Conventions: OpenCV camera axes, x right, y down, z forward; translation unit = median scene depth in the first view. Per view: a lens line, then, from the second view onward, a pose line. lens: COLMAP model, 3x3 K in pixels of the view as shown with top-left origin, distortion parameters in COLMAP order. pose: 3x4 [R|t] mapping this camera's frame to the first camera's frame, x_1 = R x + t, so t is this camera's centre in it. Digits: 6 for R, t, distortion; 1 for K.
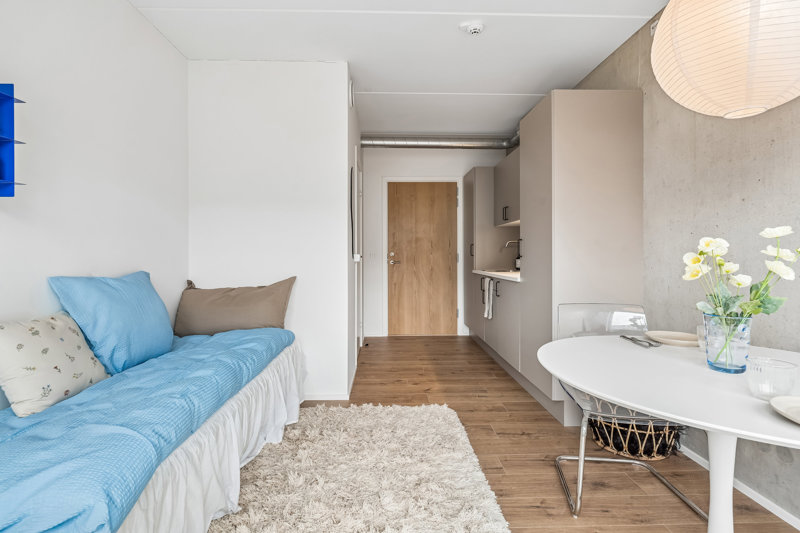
lens RADIAL K [[402.1, 0, 399.4], [0, 402.1, 257.7], [0, 0, 1]] dist [-0.000291, 0.000030]
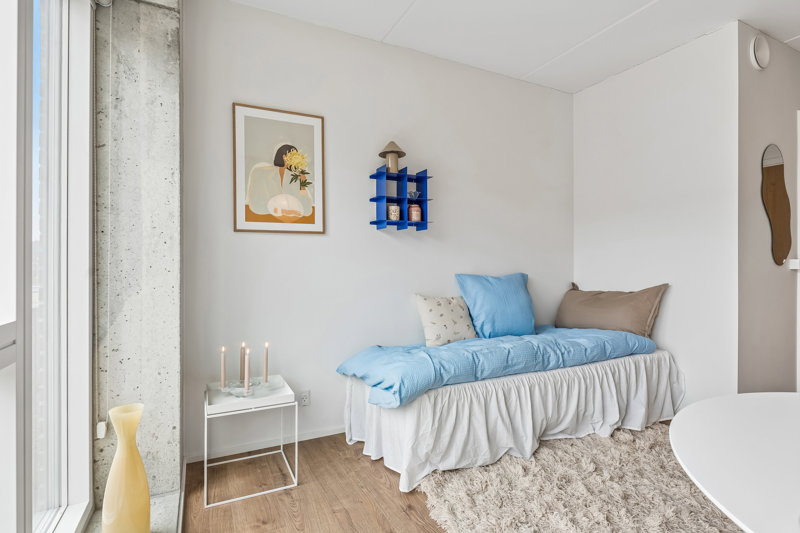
lens RADIAL K [[414.8, 0, 400.0], [0, 414.8, 266.5], [0, 0, 1]] dist [-0.000065, -0.000081]
pose [[0.417904, 0.008778, -0.908449, 0.573413], [-0.005513, 0.999959, 0.007126, 0.005584], [0.908475, 0.002030, 0.417935, 0.062440]]
